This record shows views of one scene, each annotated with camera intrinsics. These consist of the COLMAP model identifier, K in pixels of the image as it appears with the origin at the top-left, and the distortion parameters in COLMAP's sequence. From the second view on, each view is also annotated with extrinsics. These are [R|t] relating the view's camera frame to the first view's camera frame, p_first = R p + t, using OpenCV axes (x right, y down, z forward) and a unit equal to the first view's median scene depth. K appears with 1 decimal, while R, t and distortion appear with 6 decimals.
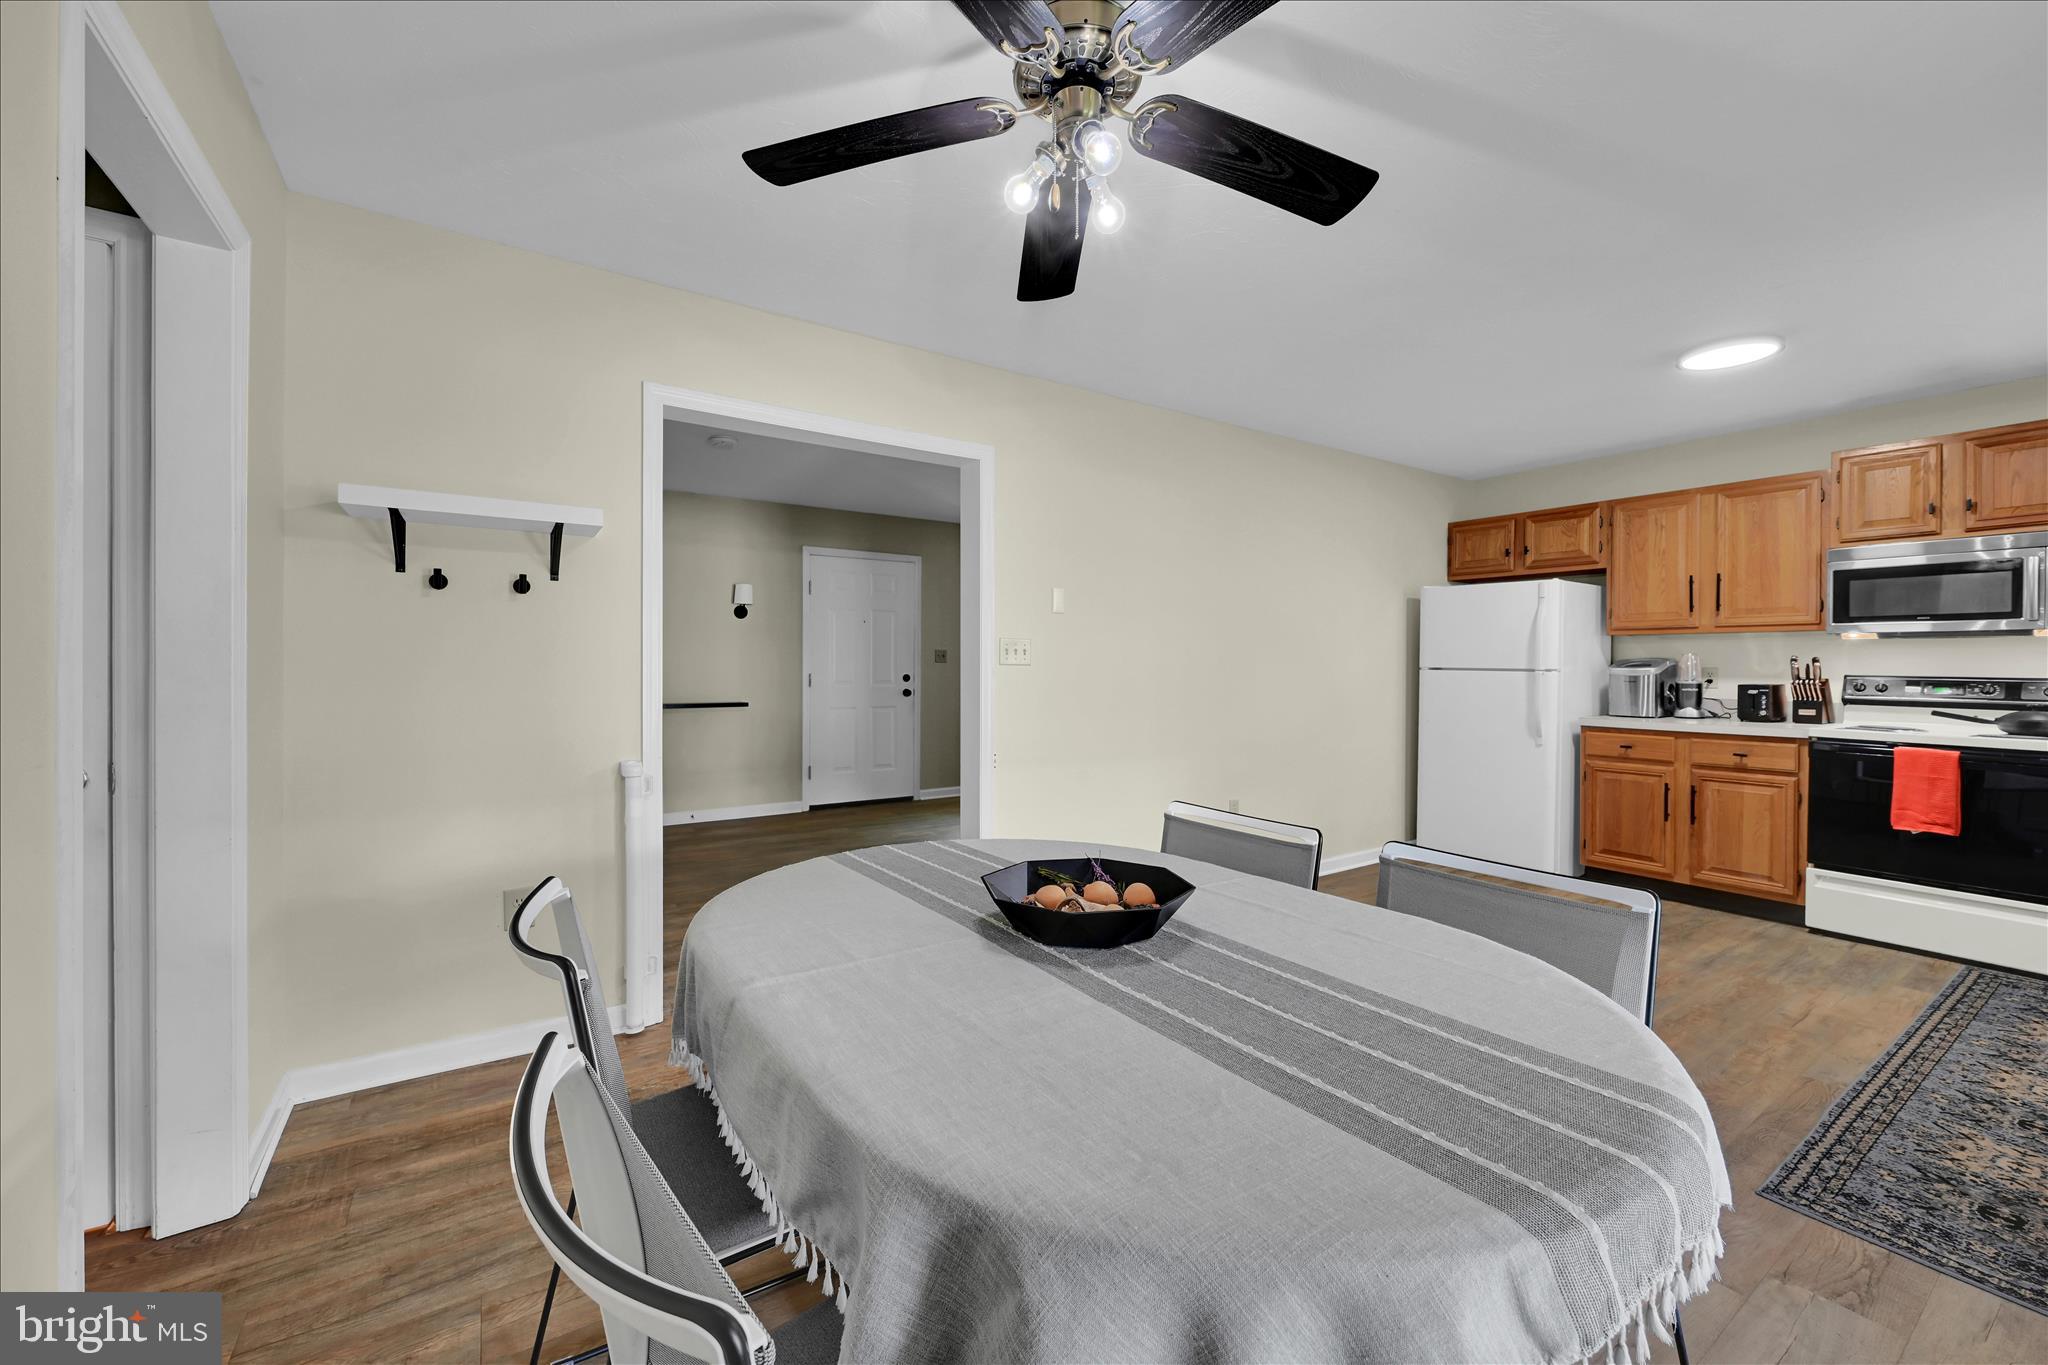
lens RADIAL K [[818.8, 0, 1012.6], [0, 818.8, 669.7], [0, 0, 1]] dist [-0.001714, 0.000028]
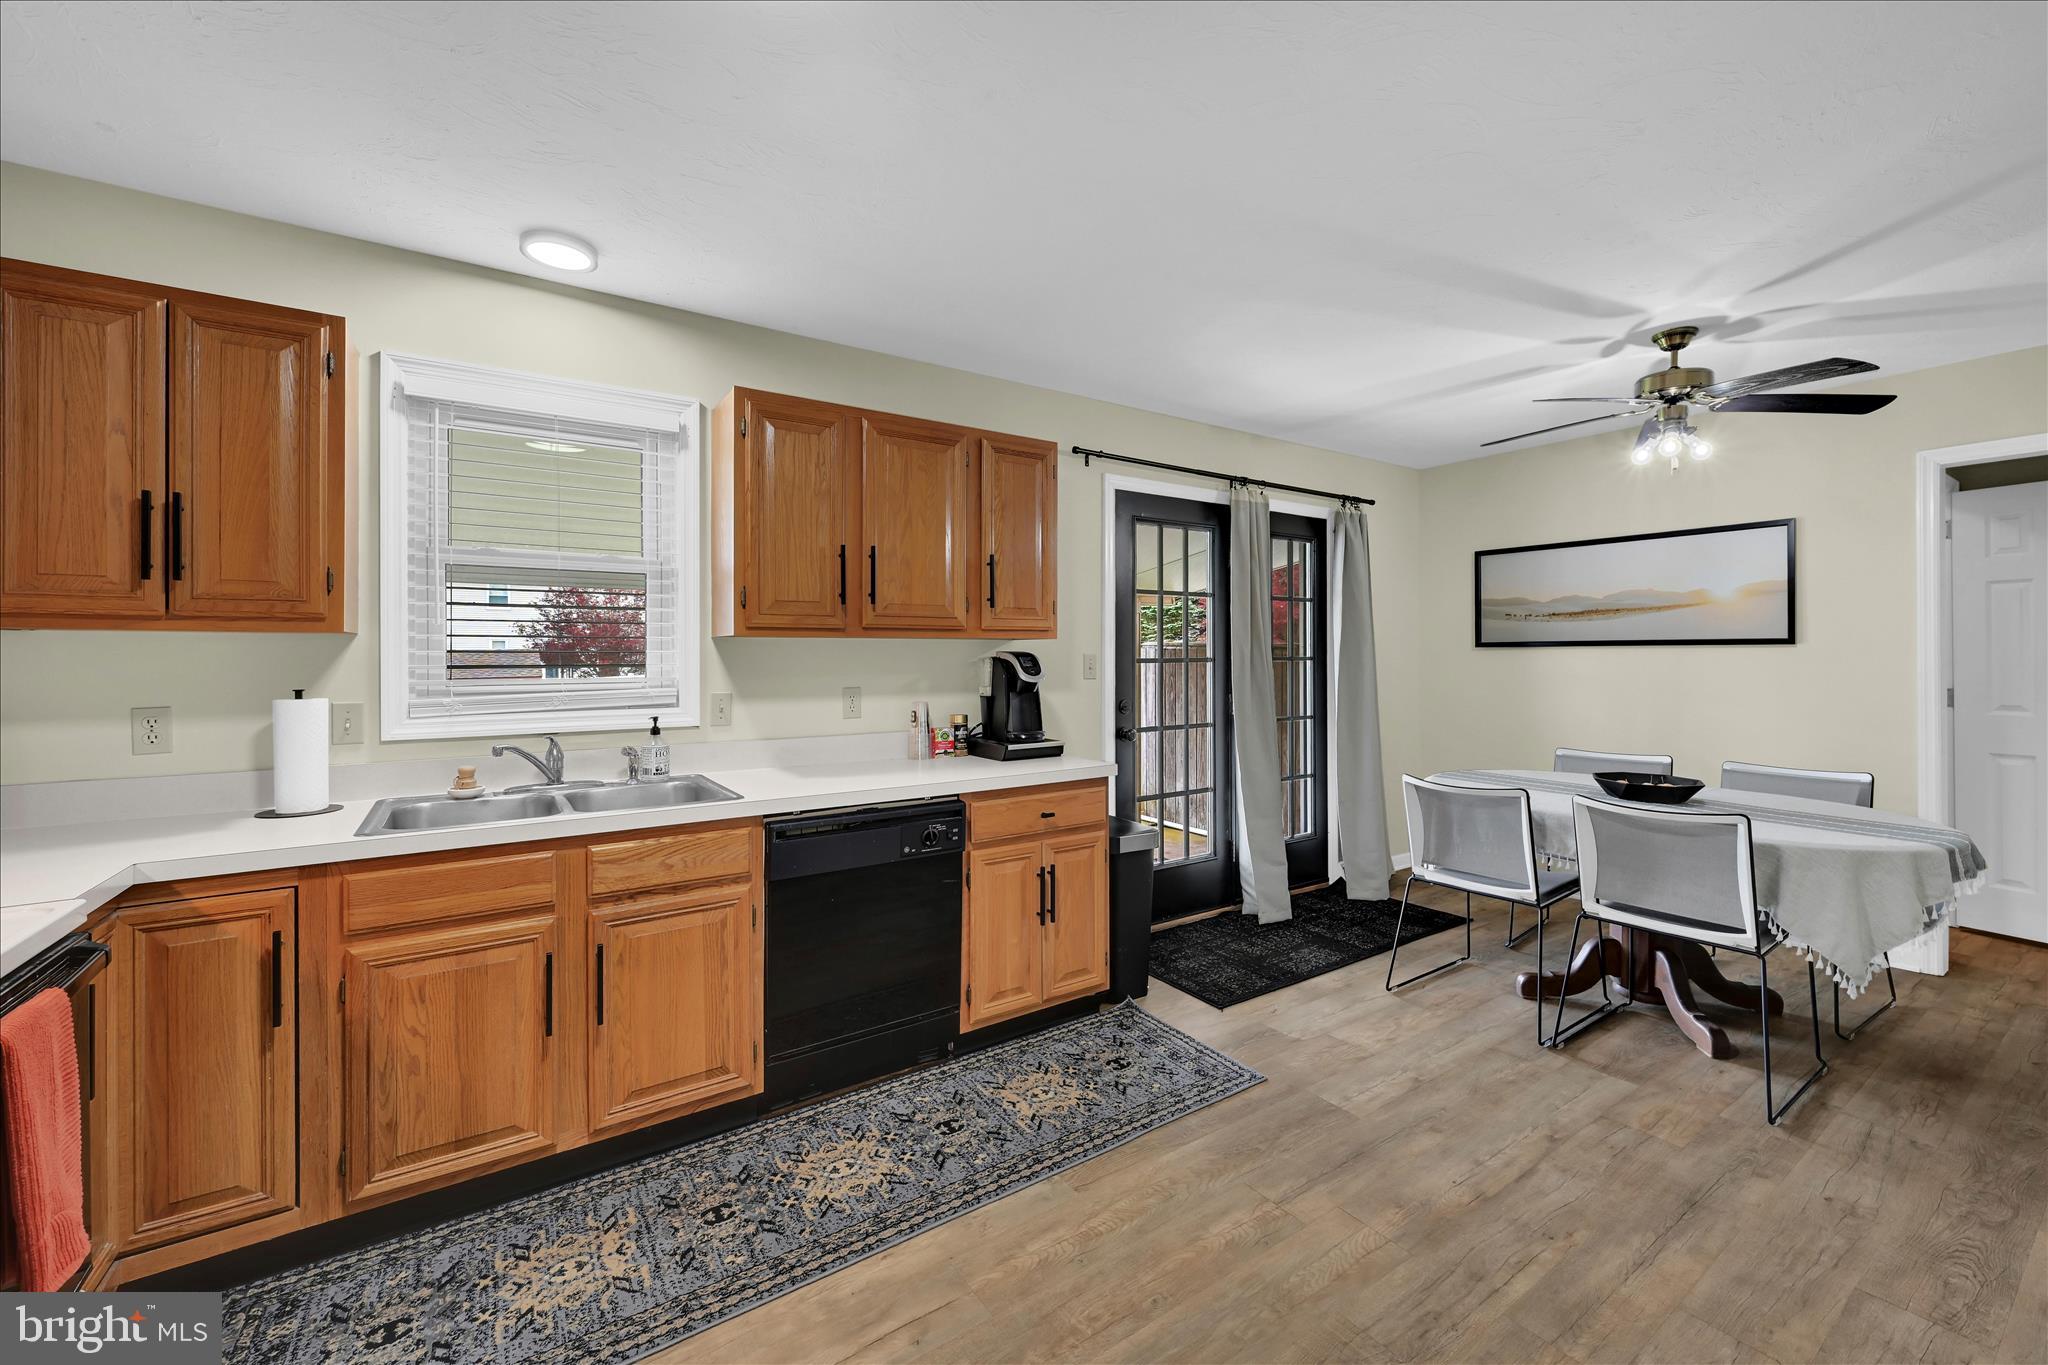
lens RADIAL K [[818.8, 0, 1035.4], [0, 818.8, 662.0], [0, 0, 1]] dist [-0.001714, 0.000028]
pose [[-0.999998, -0.001851, -0.000122, 0.607945], [-0.001853, 0.999909, 0.013359, -0.033366], [0.000097, 0.013359, -0.999911, 1.100618]]
